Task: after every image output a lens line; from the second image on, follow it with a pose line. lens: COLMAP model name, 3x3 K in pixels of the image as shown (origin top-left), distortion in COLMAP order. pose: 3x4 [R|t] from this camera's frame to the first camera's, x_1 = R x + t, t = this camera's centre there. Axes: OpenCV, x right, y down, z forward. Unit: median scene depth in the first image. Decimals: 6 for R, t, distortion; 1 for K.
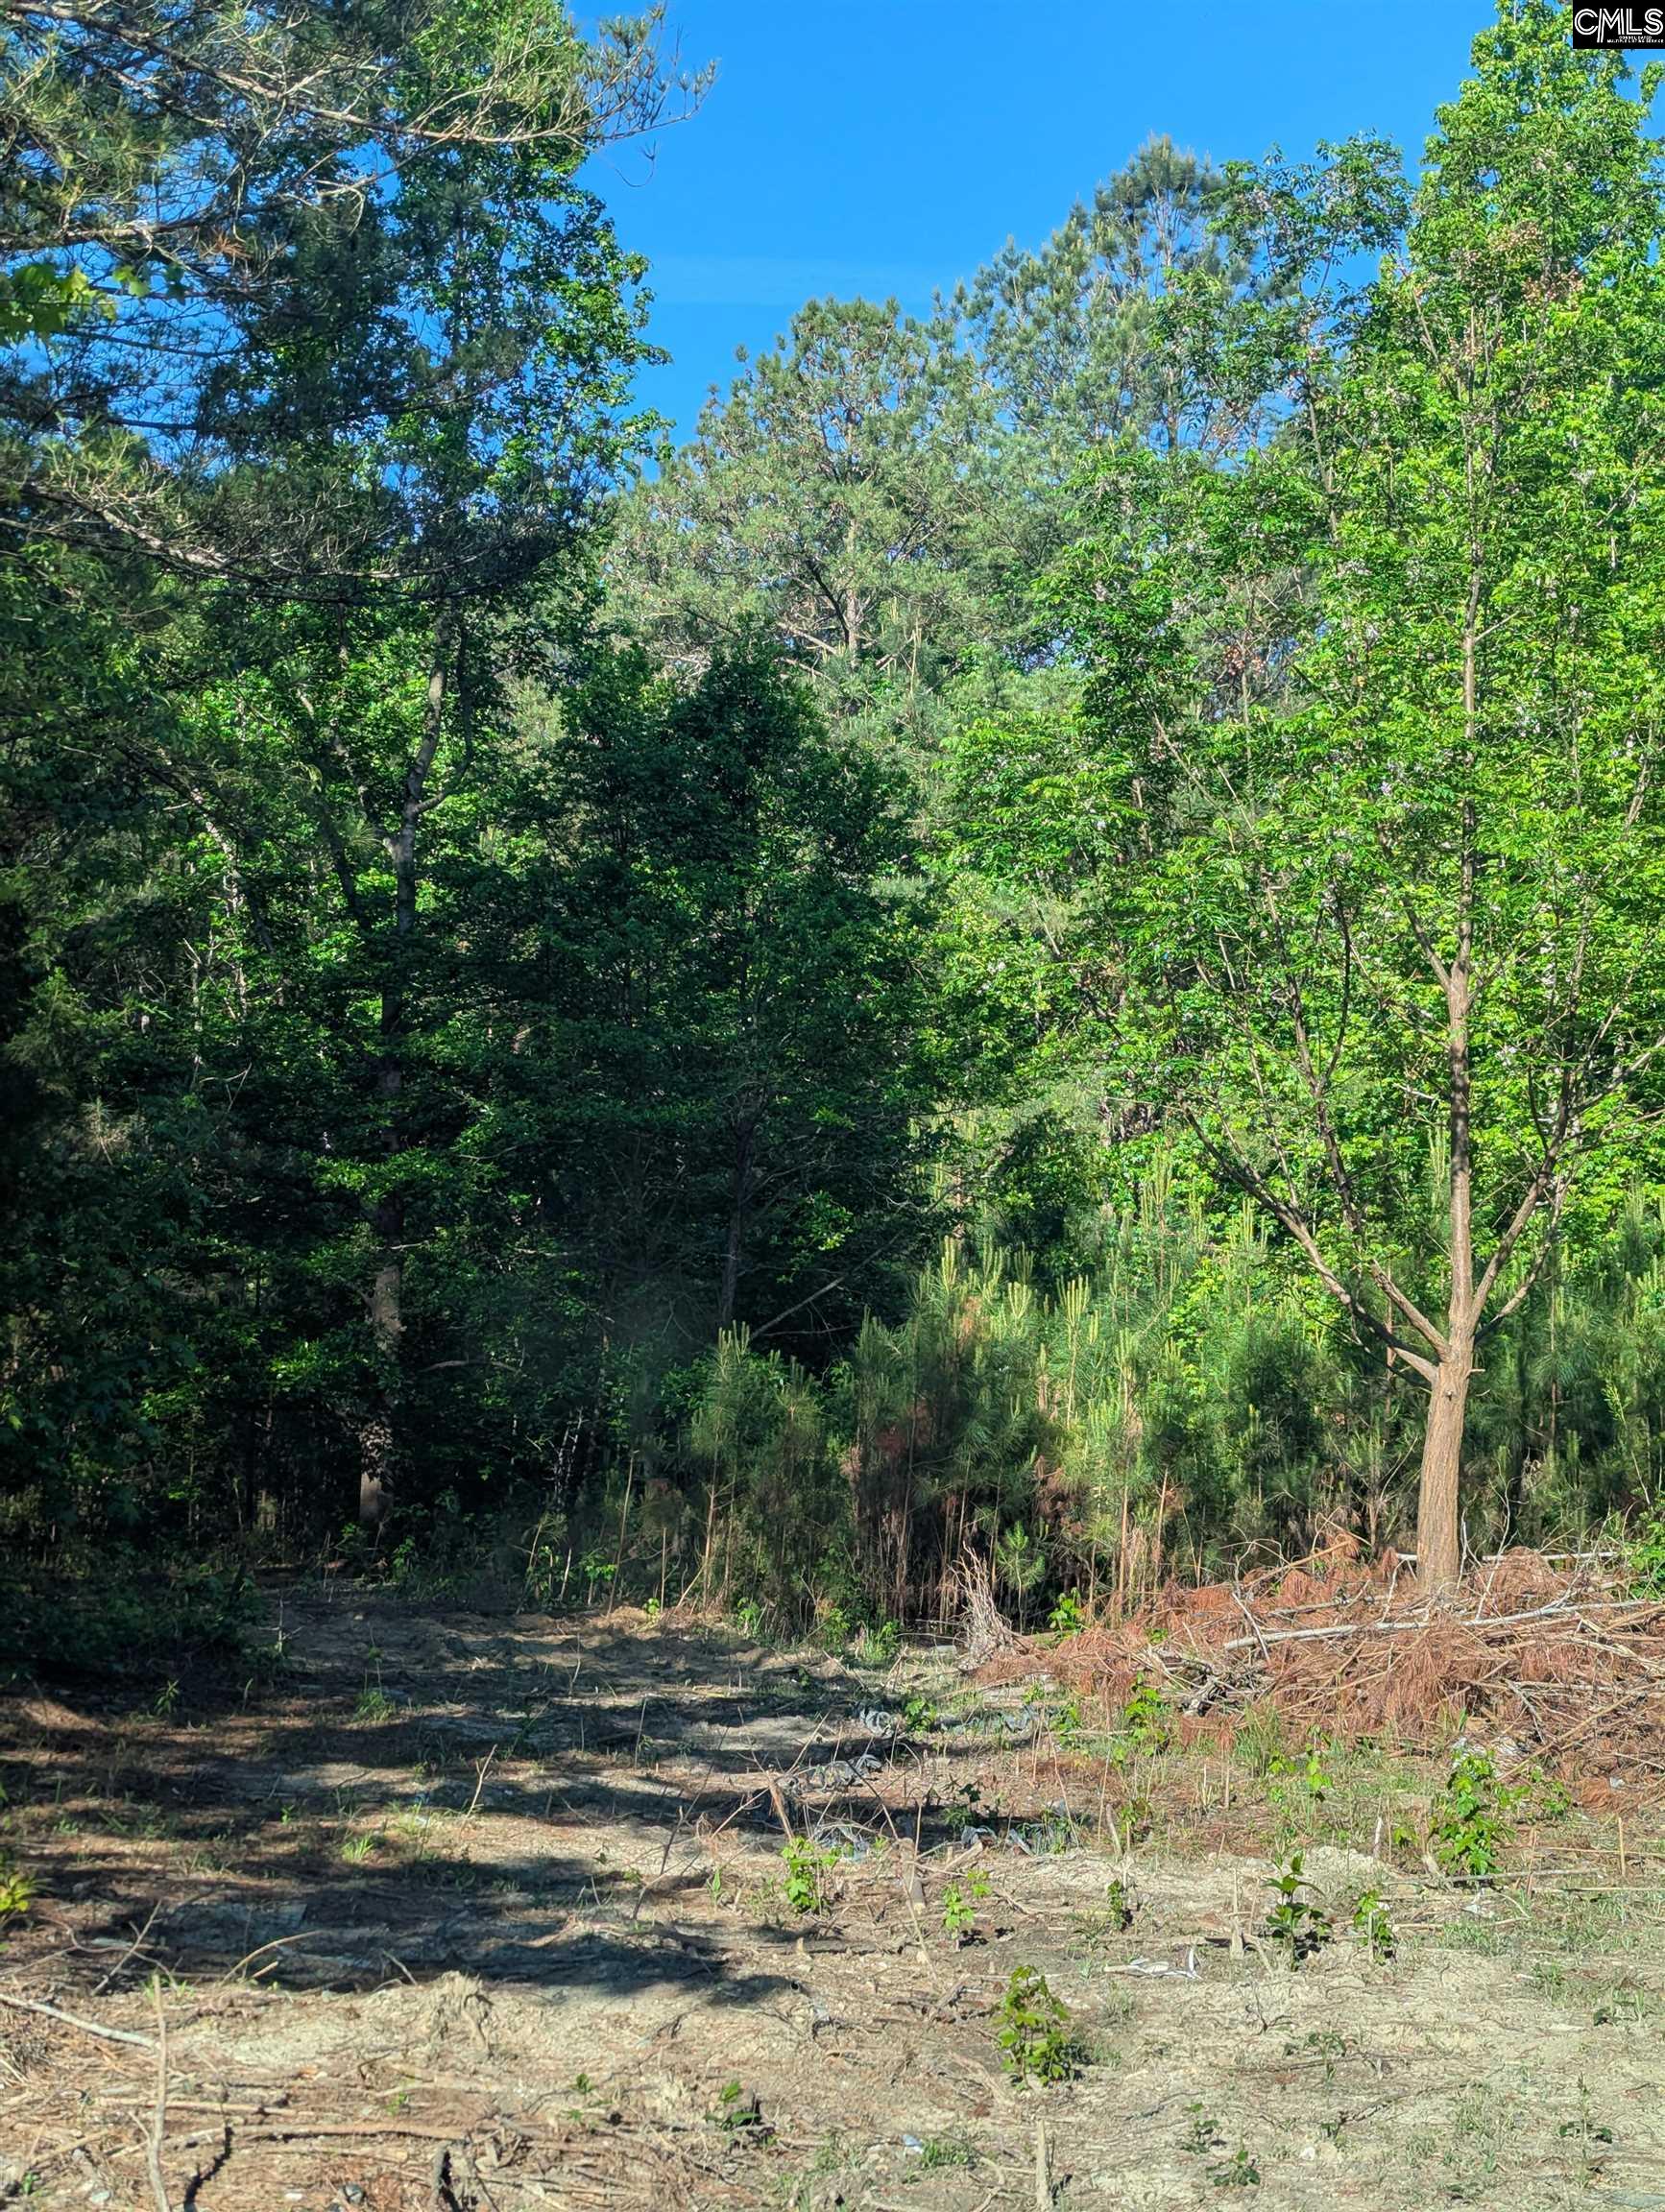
lens RADIAL K [[3089.7, 0, 832.5], [0, 3089.7, 1106.0], [0, 0, 1]] dist [-0.005217, 0.001096]
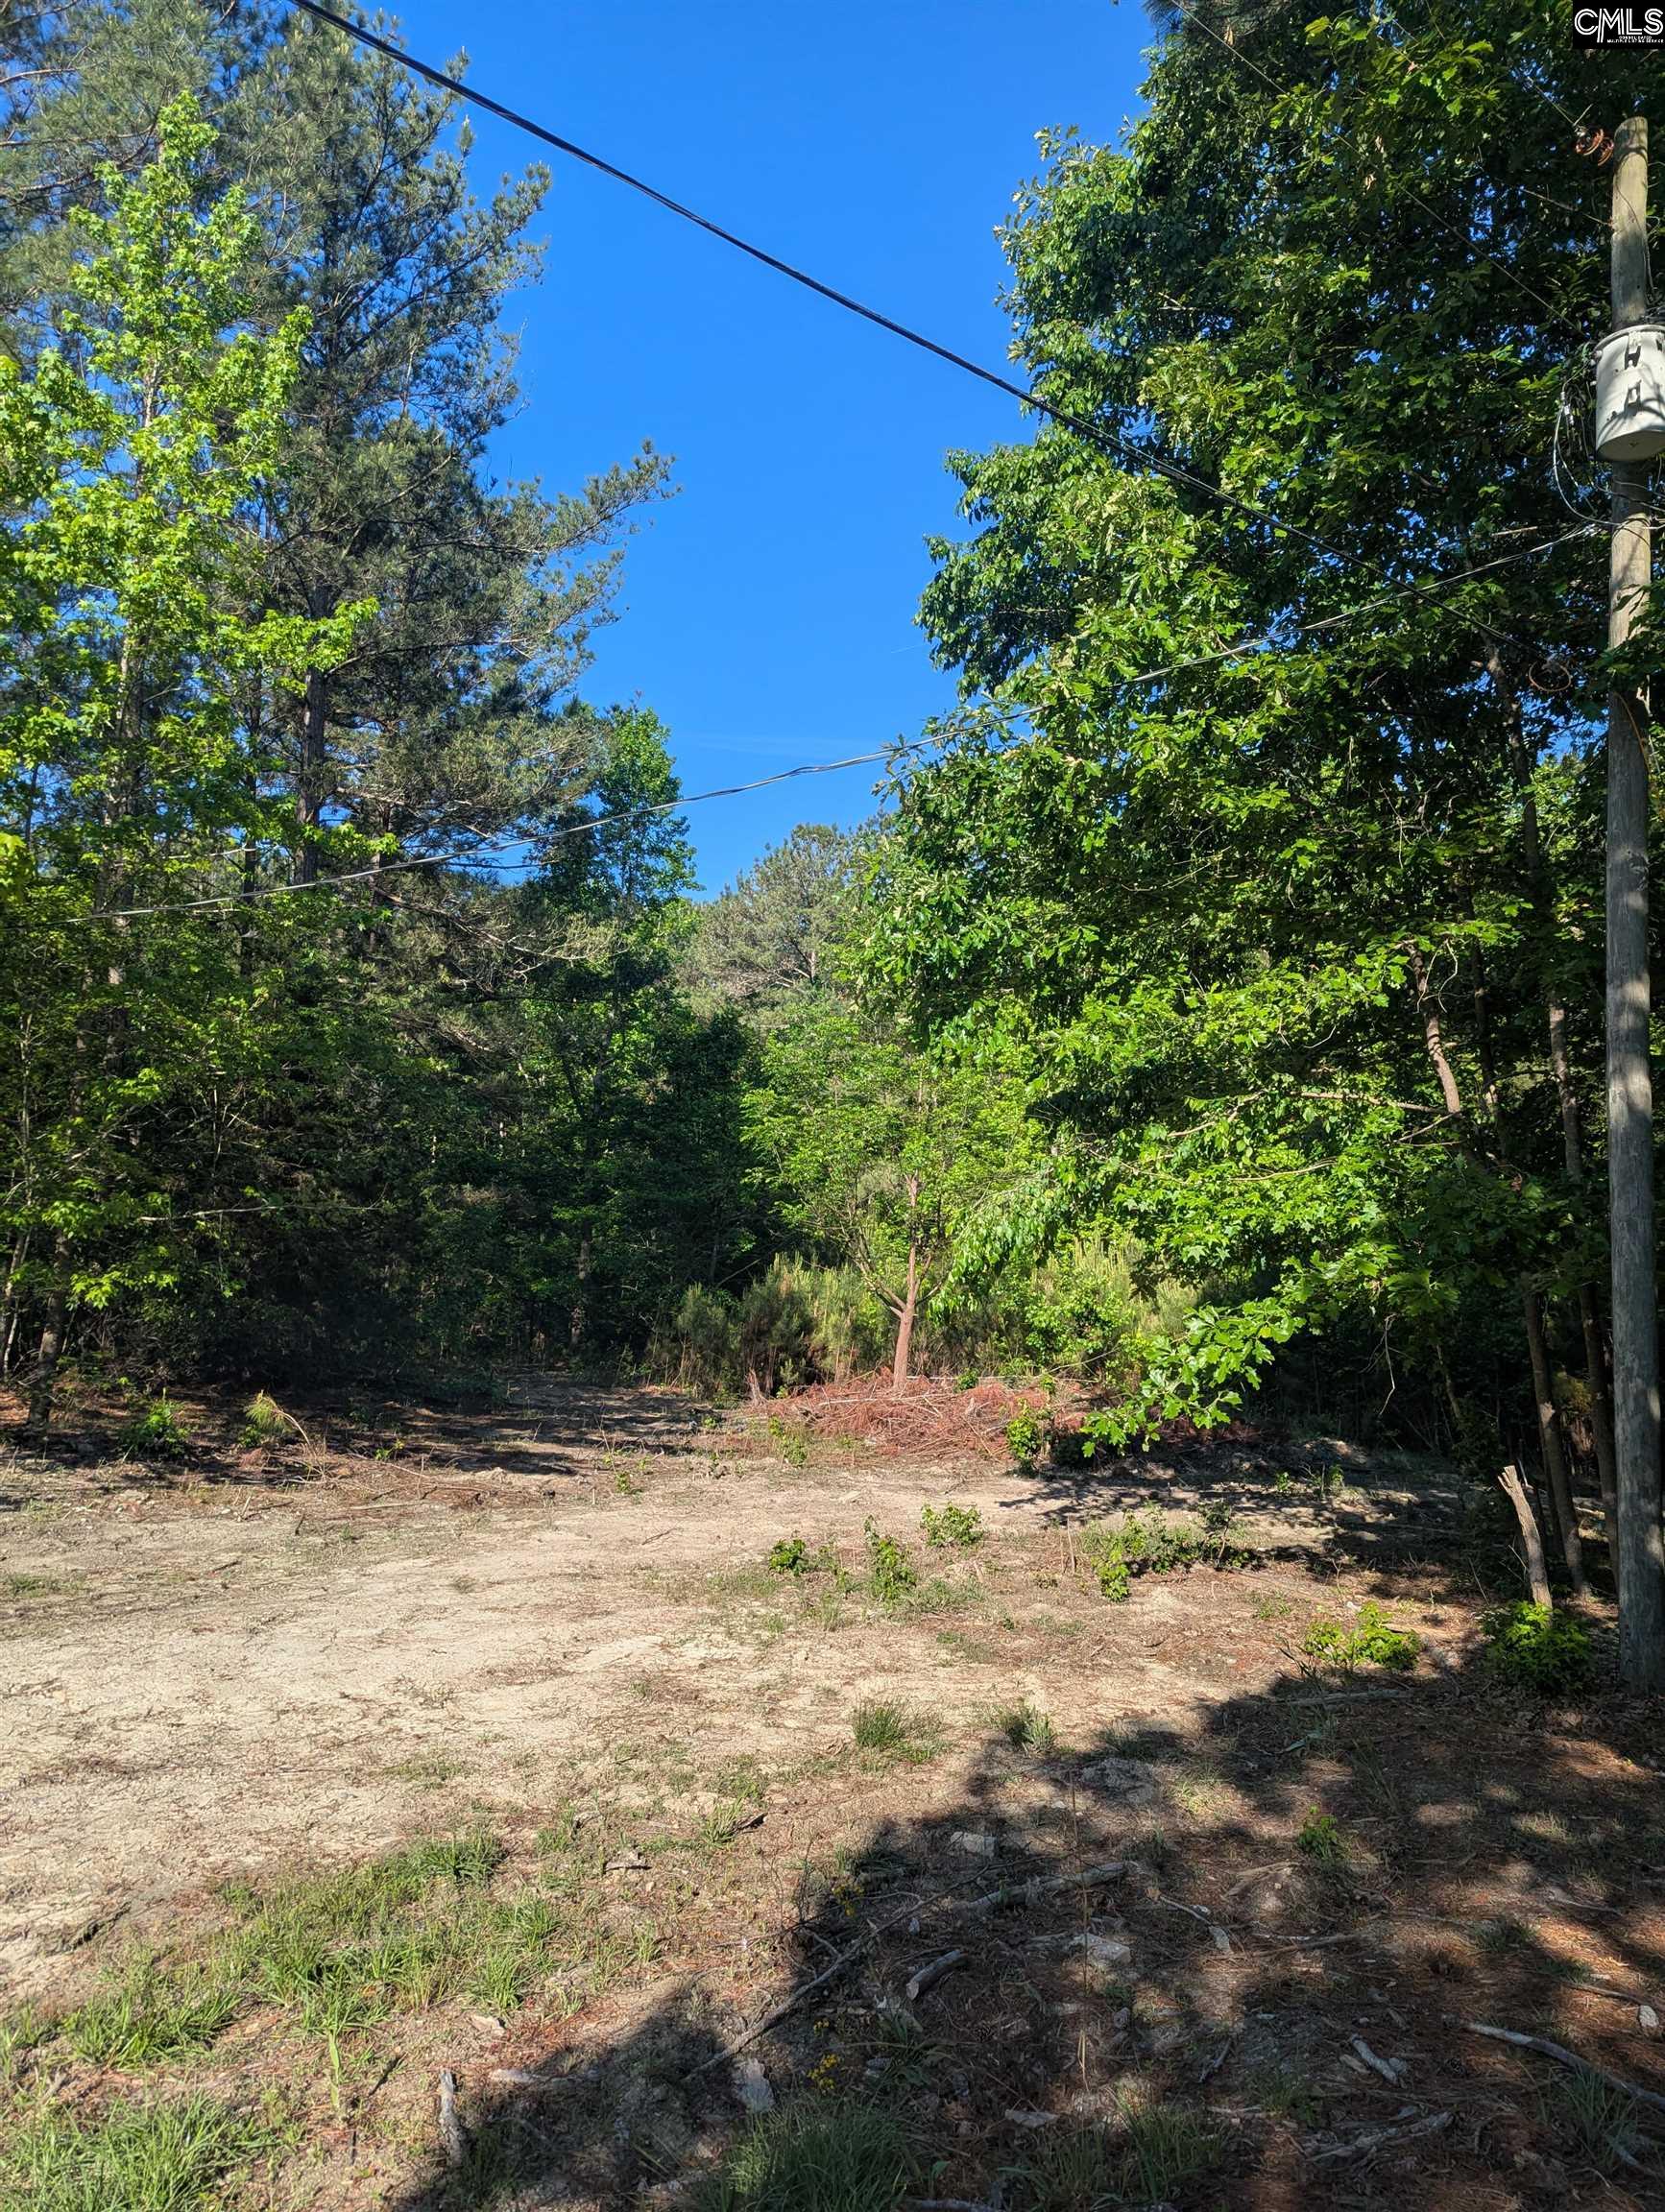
lens RADIAL K [[1535.7, 0, 845.6], [0, 1535.7, 1130.9], [0, 0, 1]] dist [0.084648, -0.071385]
pose [[0.999301, 0.036104, -0.009685, 0.107050], [-0.036161, 0.999329, -0.005851, -0.057887], [0.009467, 0.006197, 0.999936, -0.345713]]
